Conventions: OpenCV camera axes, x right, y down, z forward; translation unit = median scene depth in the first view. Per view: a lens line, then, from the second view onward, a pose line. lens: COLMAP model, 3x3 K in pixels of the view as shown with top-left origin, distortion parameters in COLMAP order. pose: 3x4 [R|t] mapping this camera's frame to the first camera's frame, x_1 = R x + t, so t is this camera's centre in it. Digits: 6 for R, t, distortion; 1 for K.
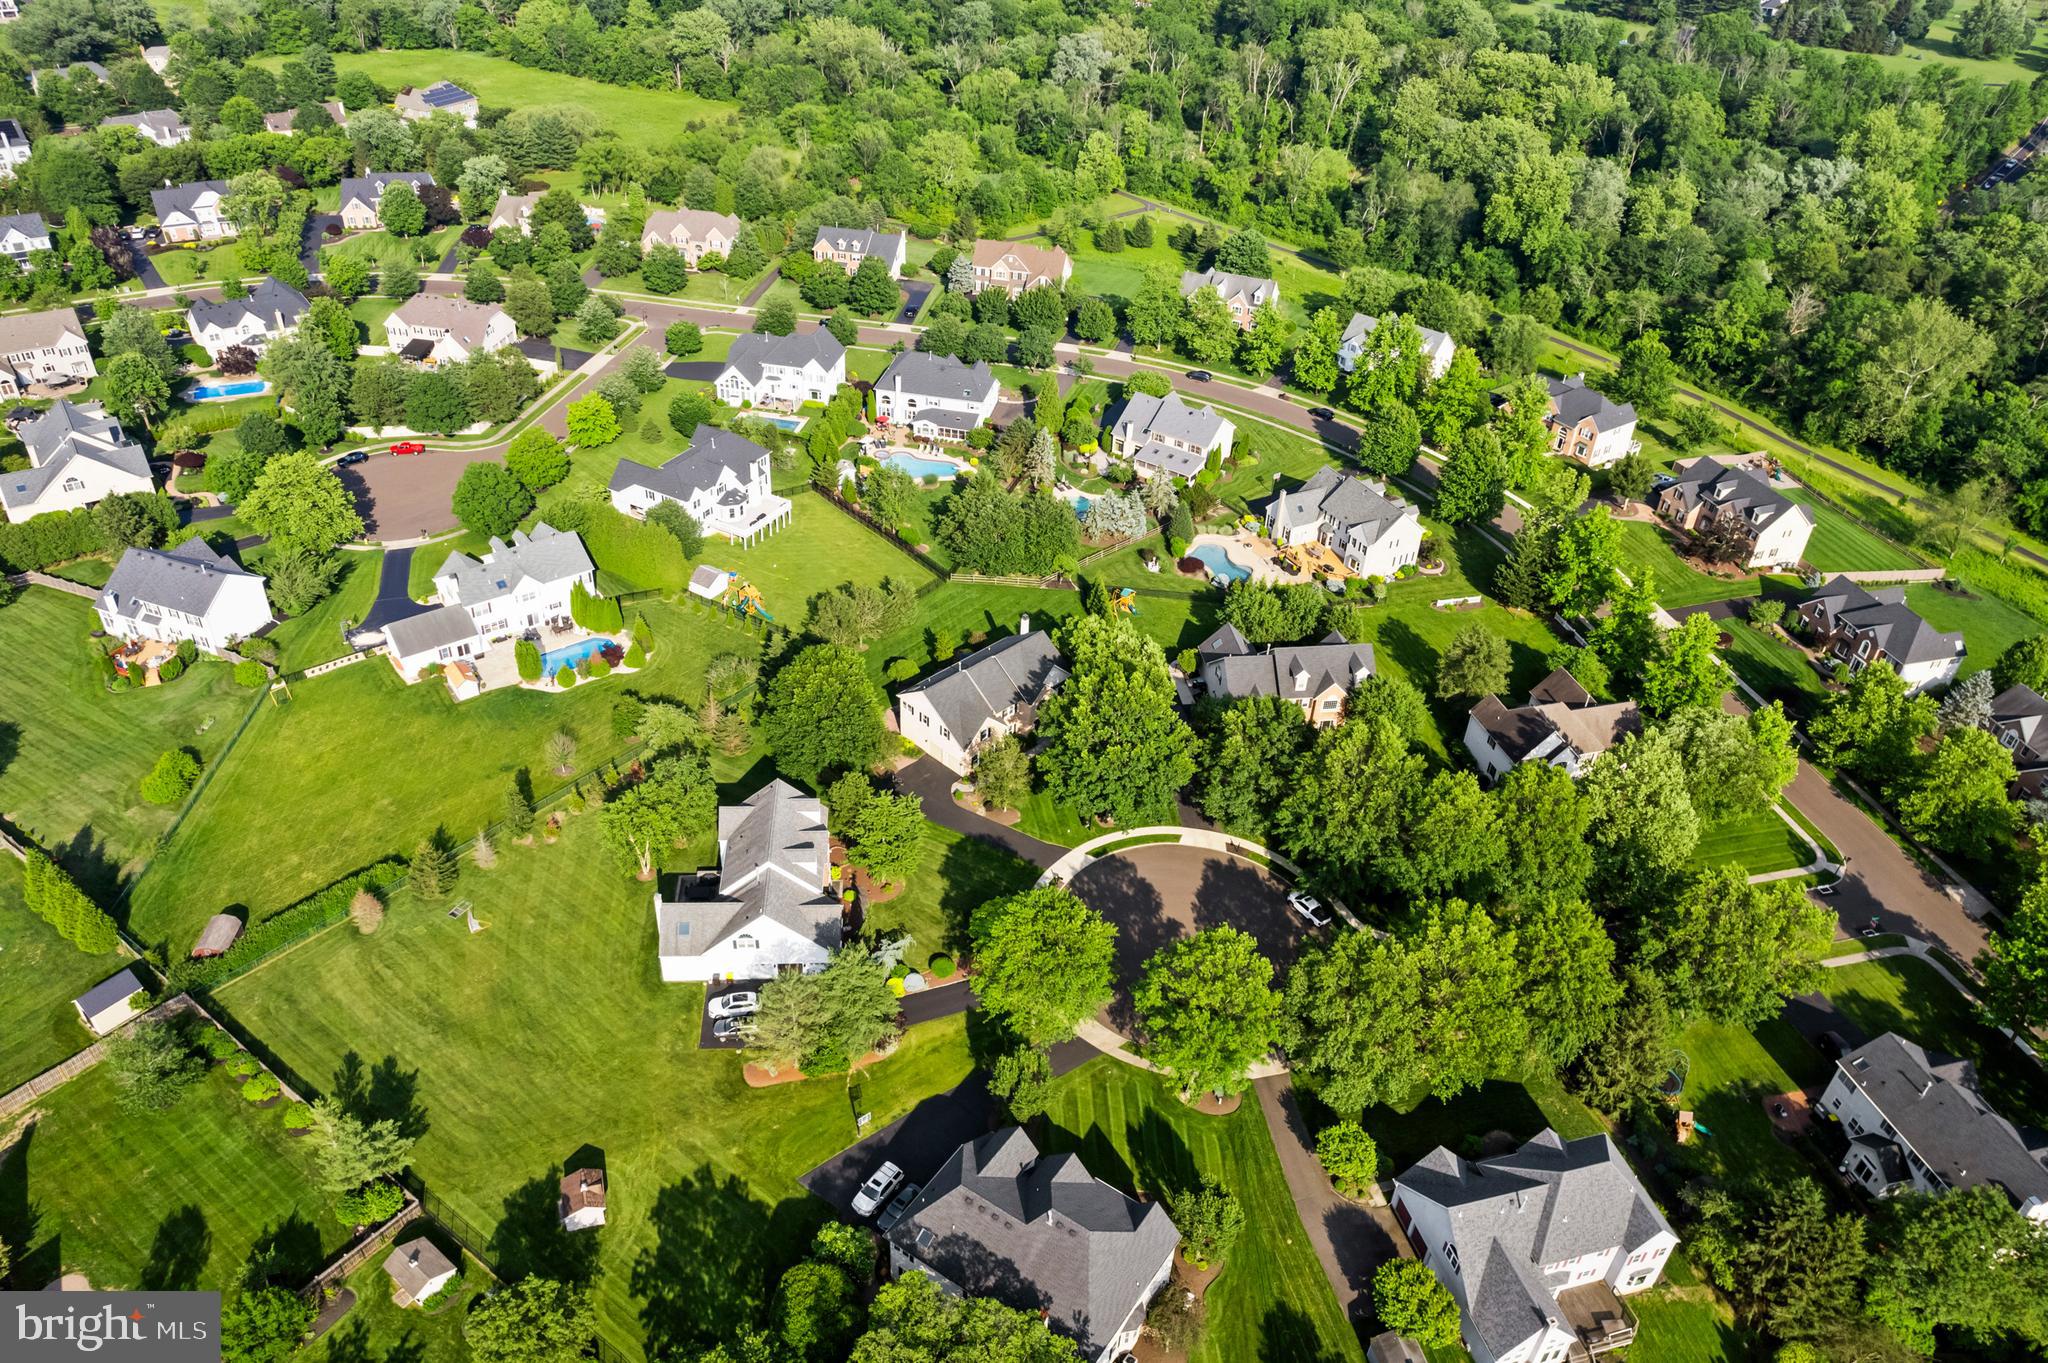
lens RADIAL K [[1298.1, 0, 1038.7], [0, 1298.1, 677.9], [0, 0, 1]] dist [-0.097139, 0.085430]
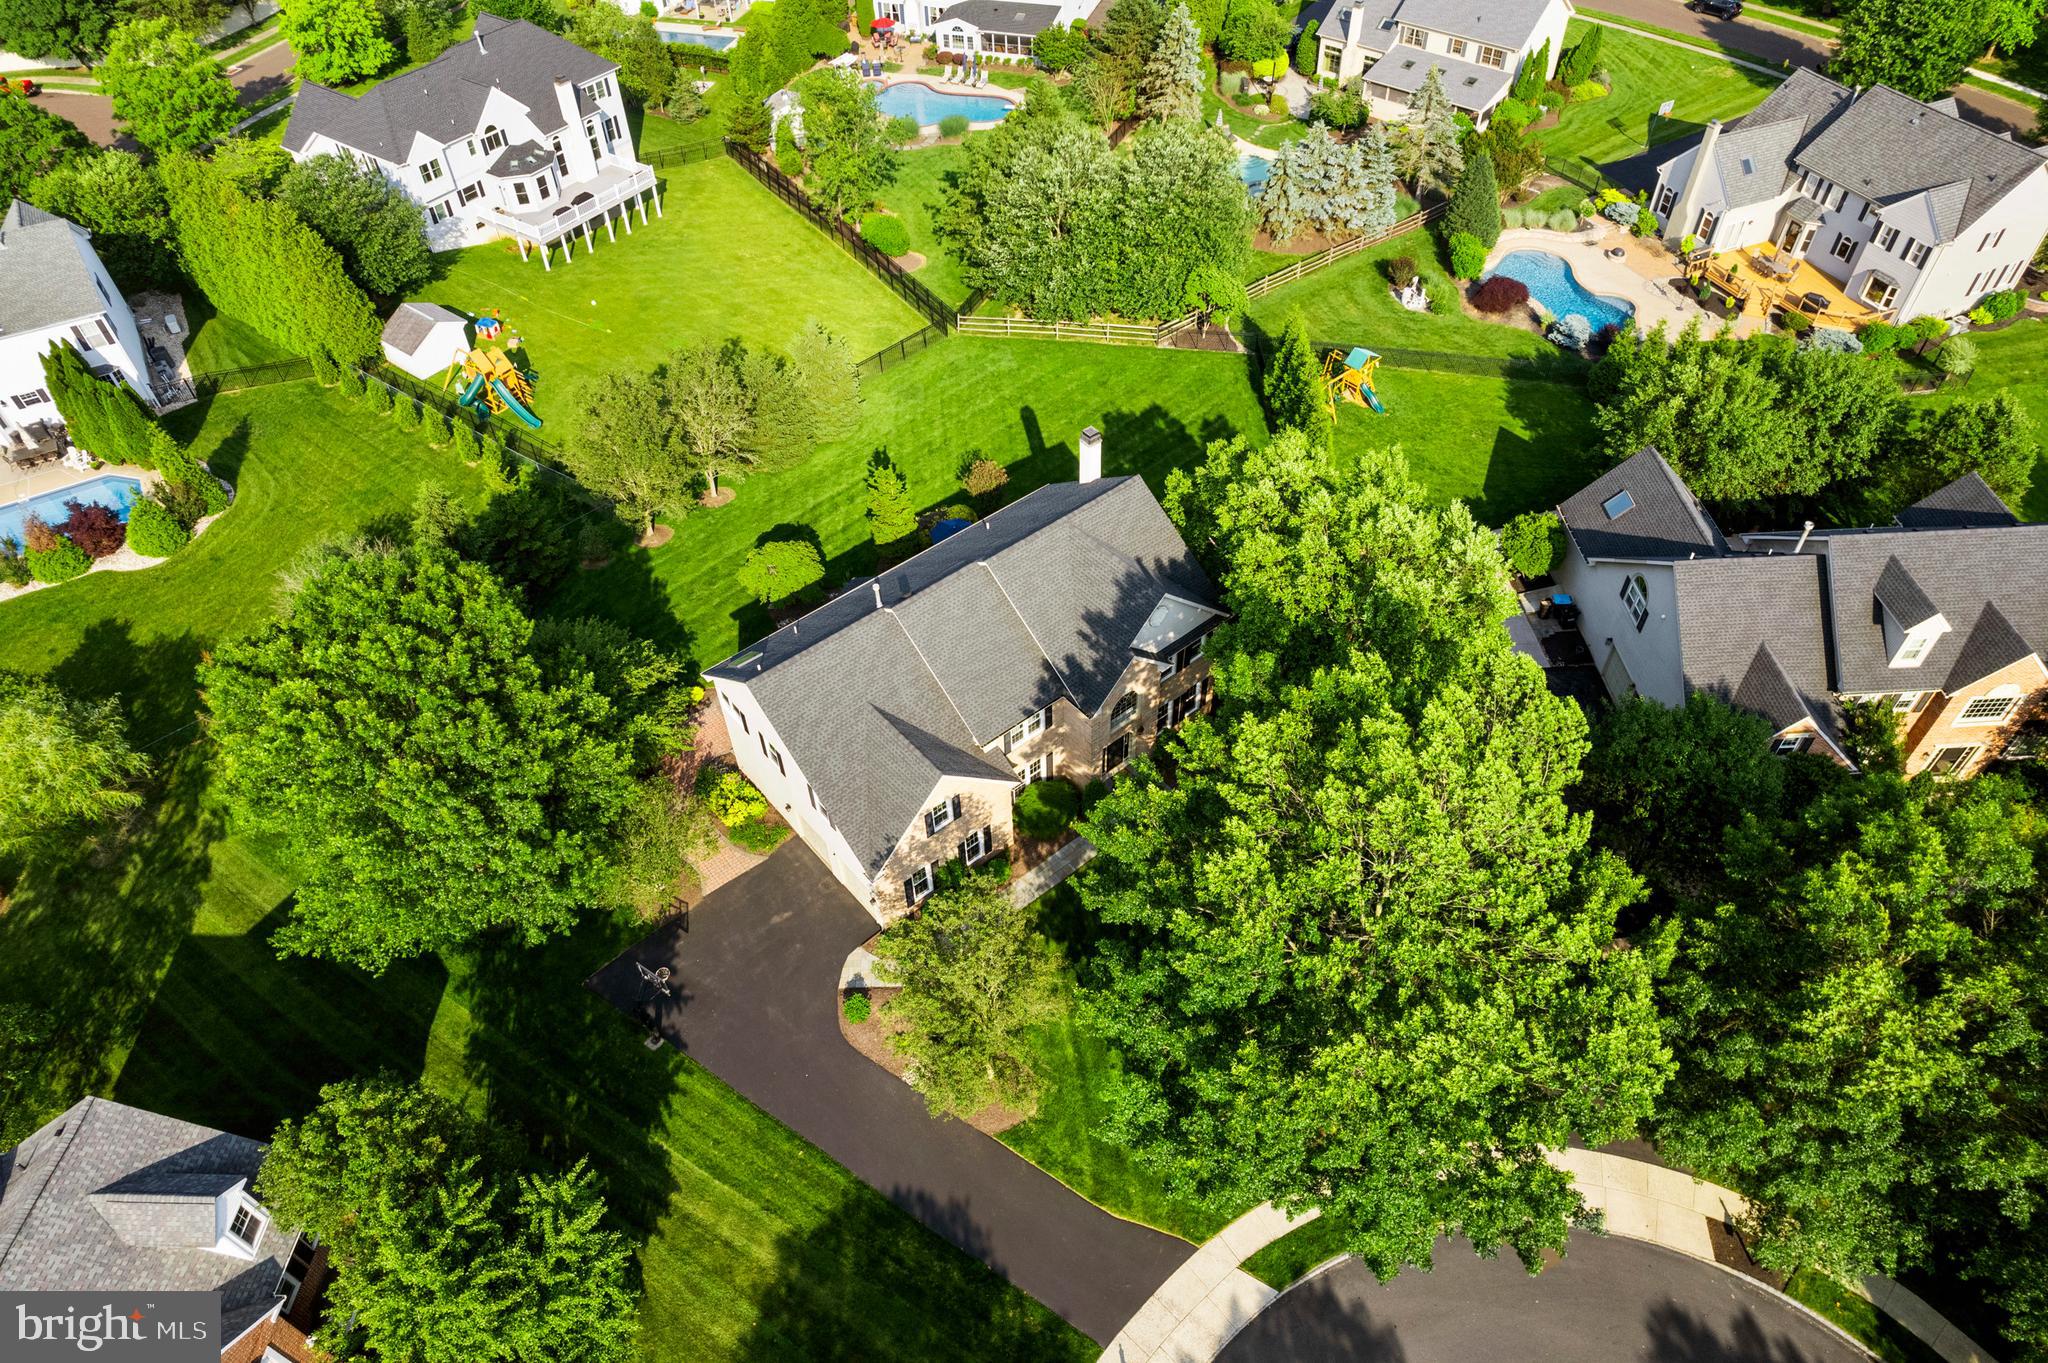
lens RADIAL K [[1325.7, 0, 1034.0], [0, 1325.7, 694.0], [0, 0, 1]] dist [-0.064604, 0.048802]
pose [[0.992781, 0.025749, -0.117142, 0.014542], [-0.003082, 0.981837, 0.189700, -0.036962], [0.119898, -0.187970, 0.974829, 0.511544]]
